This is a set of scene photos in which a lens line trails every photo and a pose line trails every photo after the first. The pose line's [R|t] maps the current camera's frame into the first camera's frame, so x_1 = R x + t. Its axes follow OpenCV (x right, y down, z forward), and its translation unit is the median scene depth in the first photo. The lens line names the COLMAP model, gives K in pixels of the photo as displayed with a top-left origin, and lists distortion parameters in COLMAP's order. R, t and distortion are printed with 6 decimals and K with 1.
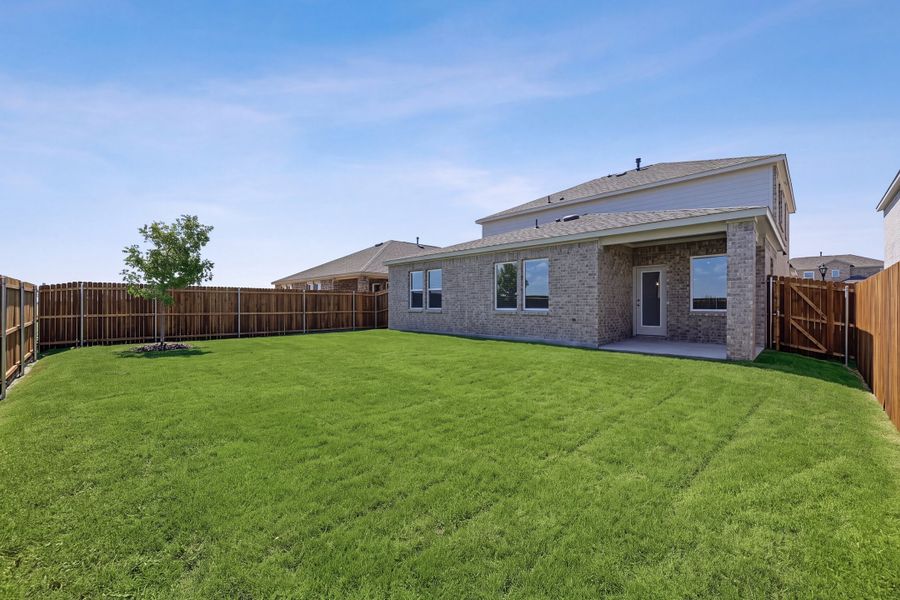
lens RADIAL K [[361.6, 0, 450.0], [0, 361.6, 300.6], [0, 0, 1]] dist [-0.001145, 0.000049]
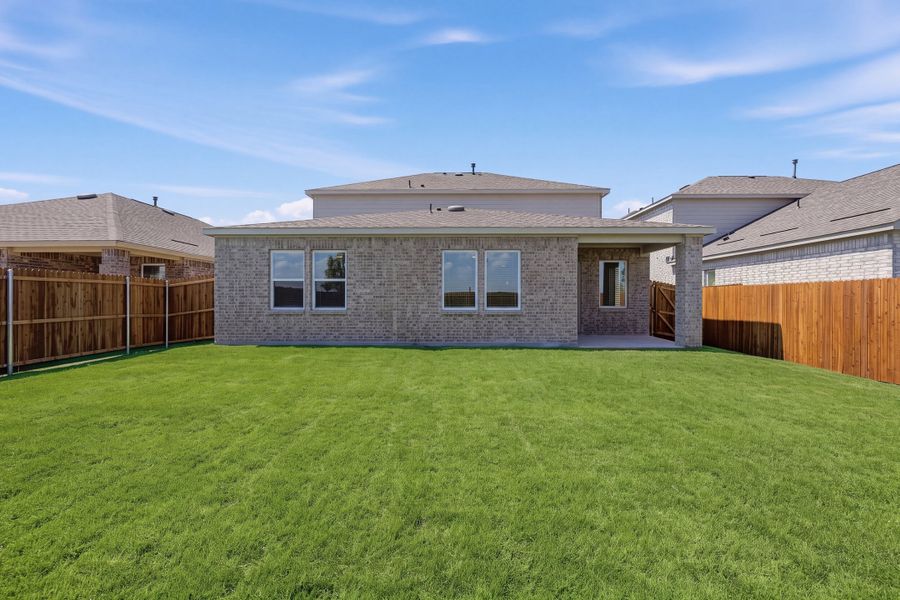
lens RADIAL K [[373.4, 0, 444.3], [0, 373.4, 302.7], [0, 0, 1]] dist [-0.002317, -0.000150]
pose [[0.714240, -0.000604, 0.699900, -0.330256], [-0.007065, 0.999942, 0.008073, 0.003146], [-0.699865, -0.010711, 0.714195, 0.314453]]
